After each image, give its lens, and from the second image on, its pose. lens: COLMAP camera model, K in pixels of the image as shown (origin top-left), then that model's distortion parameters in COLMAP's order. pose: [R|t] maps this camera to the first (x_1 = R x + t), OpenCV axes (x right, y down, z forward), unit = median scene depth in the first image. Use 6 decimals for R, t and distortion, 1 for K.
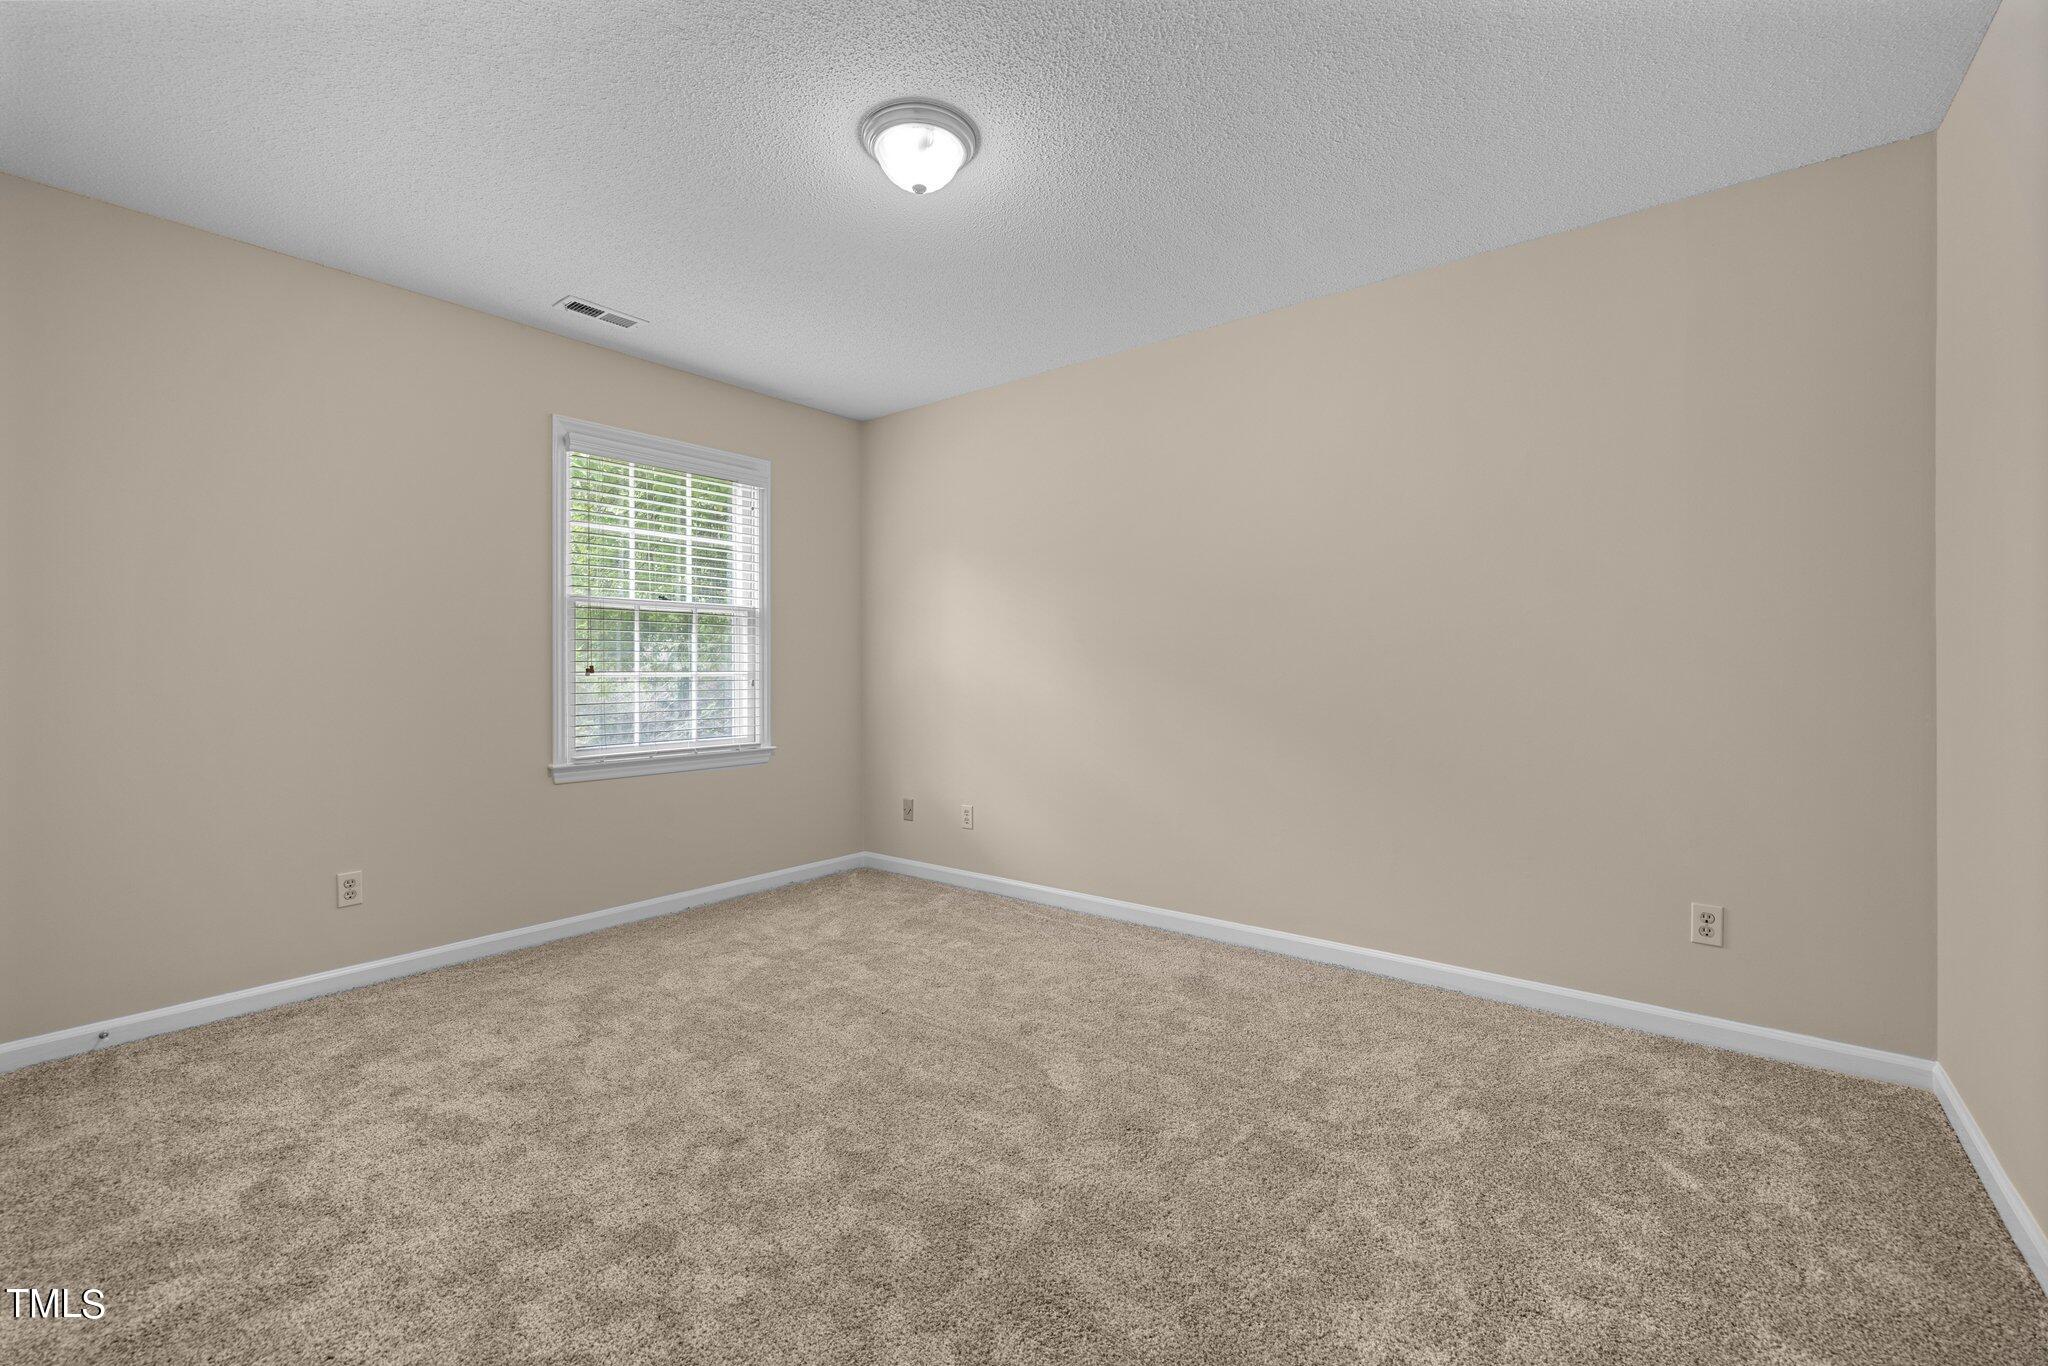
lens RADIAL K [[857.2, 0, 1030.7], [0, 857.2, 671.5], [0, 0, 1]] dist [0.000446, 0.000086]
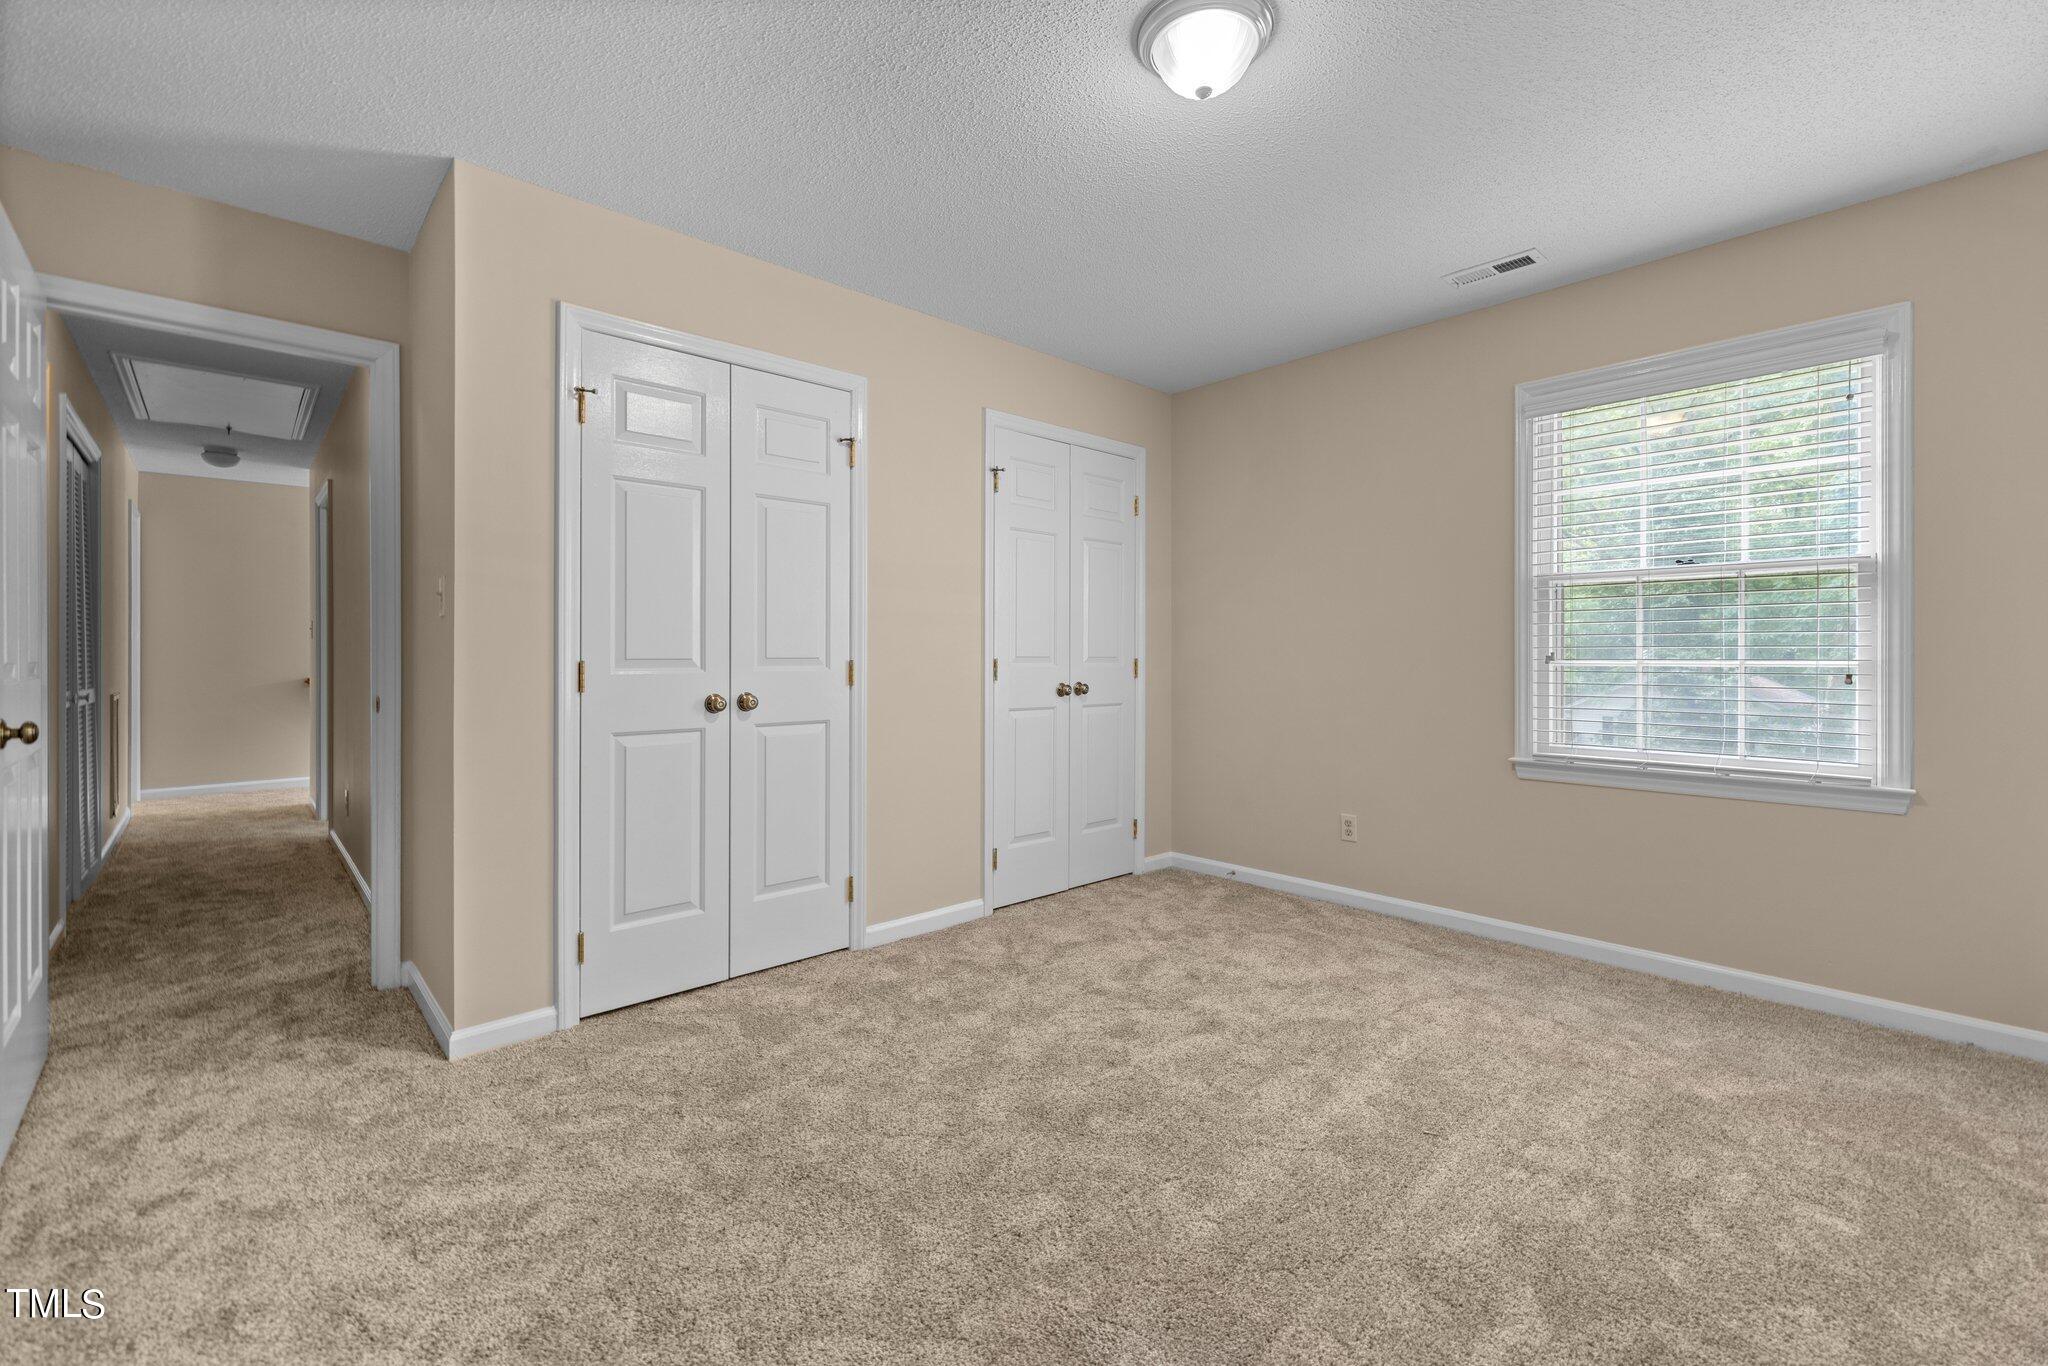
lens RADIAL K [[883.7, 0, 1031.7], [0, 883.7, 661.9], [0, 0, 1]] dist [0.001091, 0.000013]
pose [[-0.178165, 0.007351, -0.983973, 0.495833], [-0.002874, 0.999964, 0.007991, -0.002803], [0.983996, 0.004251, -0.178138, 0.648941]]
